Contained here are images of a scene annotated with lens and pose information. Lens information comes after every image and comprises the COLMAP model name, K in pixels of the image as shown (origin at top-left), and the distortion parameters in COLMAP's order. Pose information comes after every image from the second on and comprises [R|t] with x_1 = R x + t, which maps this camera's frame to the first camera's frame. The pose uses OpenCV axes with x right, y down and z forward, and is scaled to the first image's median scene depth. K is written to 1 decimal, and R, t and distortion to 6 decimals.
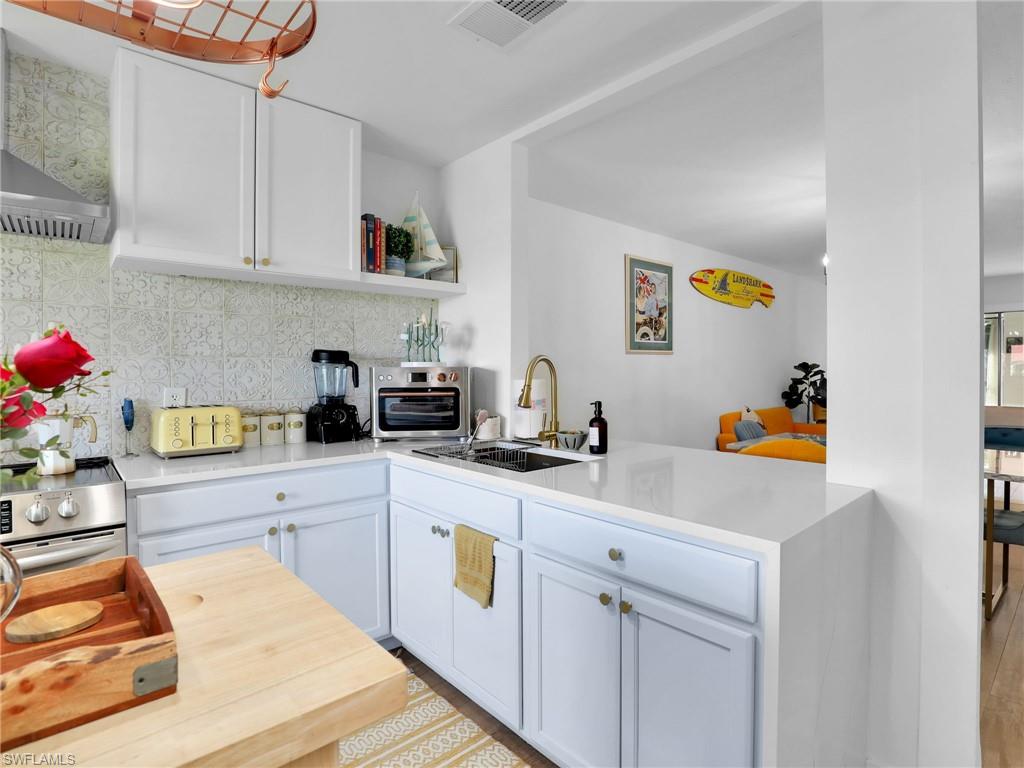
lens RADIAL K [[550.4, 0, 568.6], [0, 550.4, 379.3], [0, 0, 1]] dist [-0.031186, 0.004101]
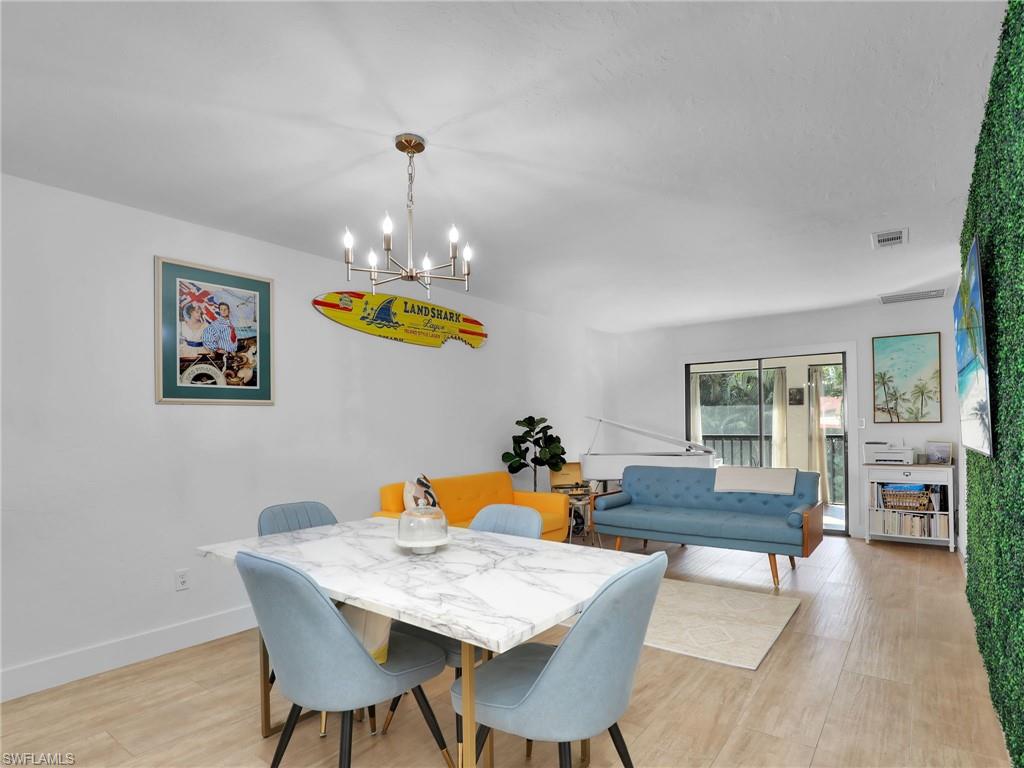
lens RADIAL K [[550.4, 0, 551.1], [0, 550.4, 421.0], [0, 0, 1]] dist [-0.031186, 0.004101]
pose [[0.983084, -0.007385, 0.183007, 0.427110], [0.012337, 0.999587, -0.025936, -0.002791], [-0.182740, 0.027755, 0.982770, 0.250617]]
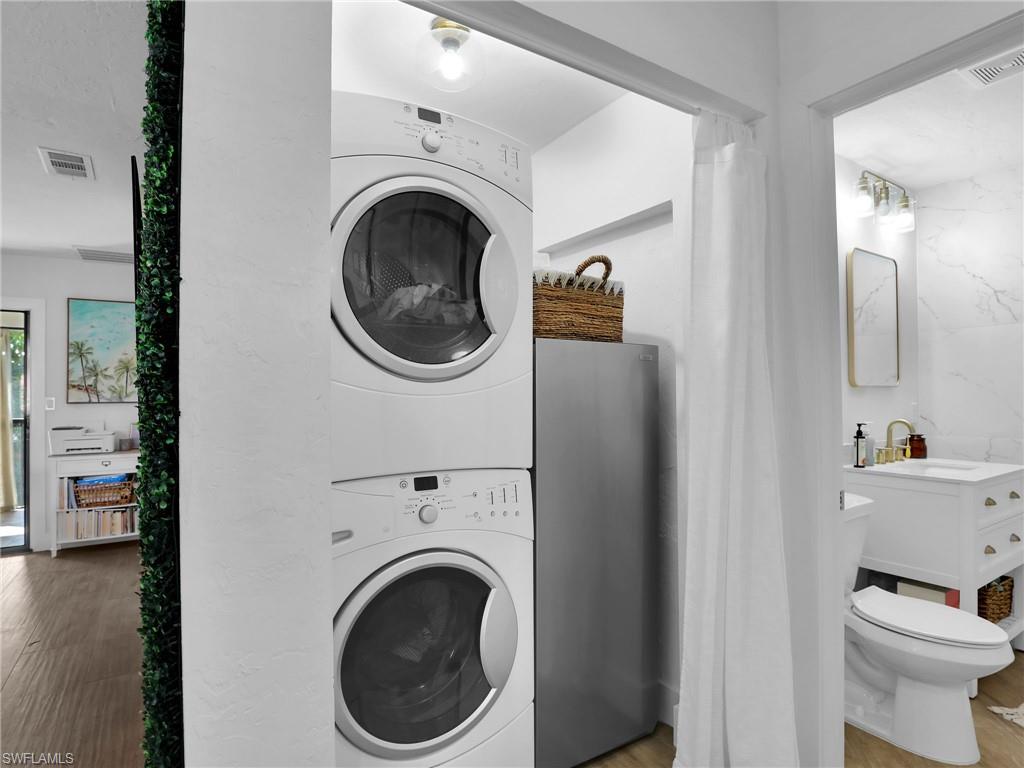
lens RADIAL K [[550.4, 0, 517.2], [0, 550.4, 381.4], [0, 0, 1]] dist [-0.031186, 0.004101]
pose [[0.202607, 0.024444, 0.978955, 0.563329], [0.030661, 0.999040, -0.031291, -0.005331], [-0.978780, 0.036355, 0.201663, 0.317946]]
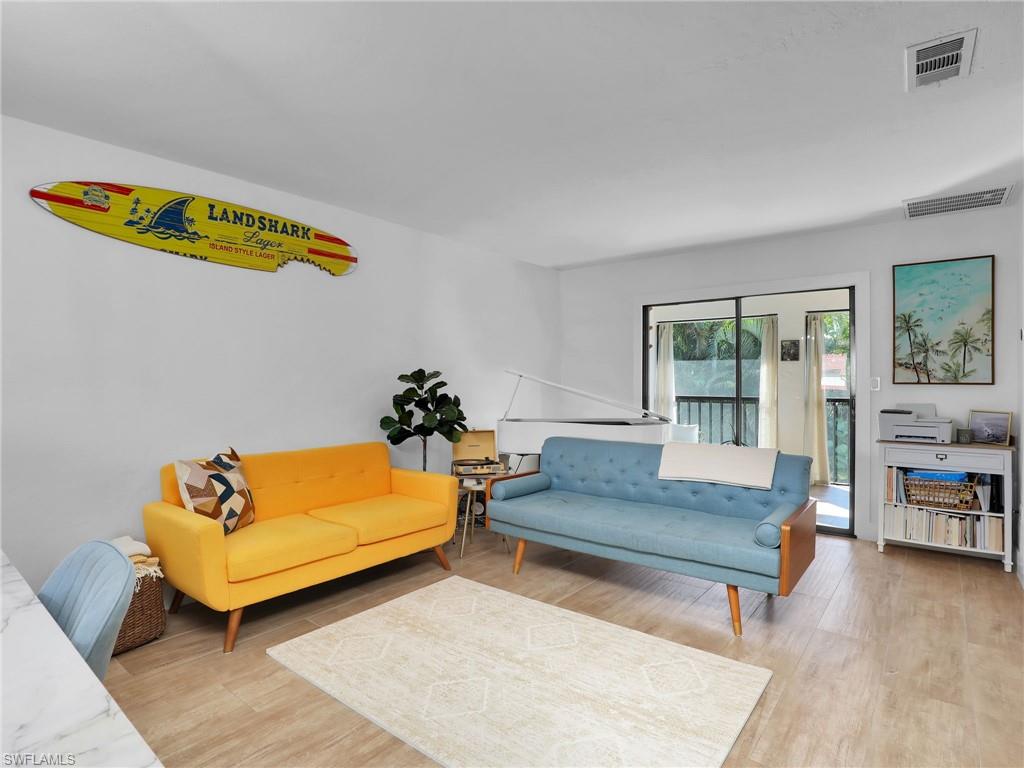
lens RADIAL K [[550.4, 0, 512.3], [0, 550.4, 383.2], [0, 0, 1]] dist [-0.031186, 0.004101]
pose [[0.992542, 0.003228, 0.121863, 0.632256], [-0.001266, 0.999868, -0.016172, -0.006940], [-0.121899, 0.015897, 0.992415, 0.508632]]
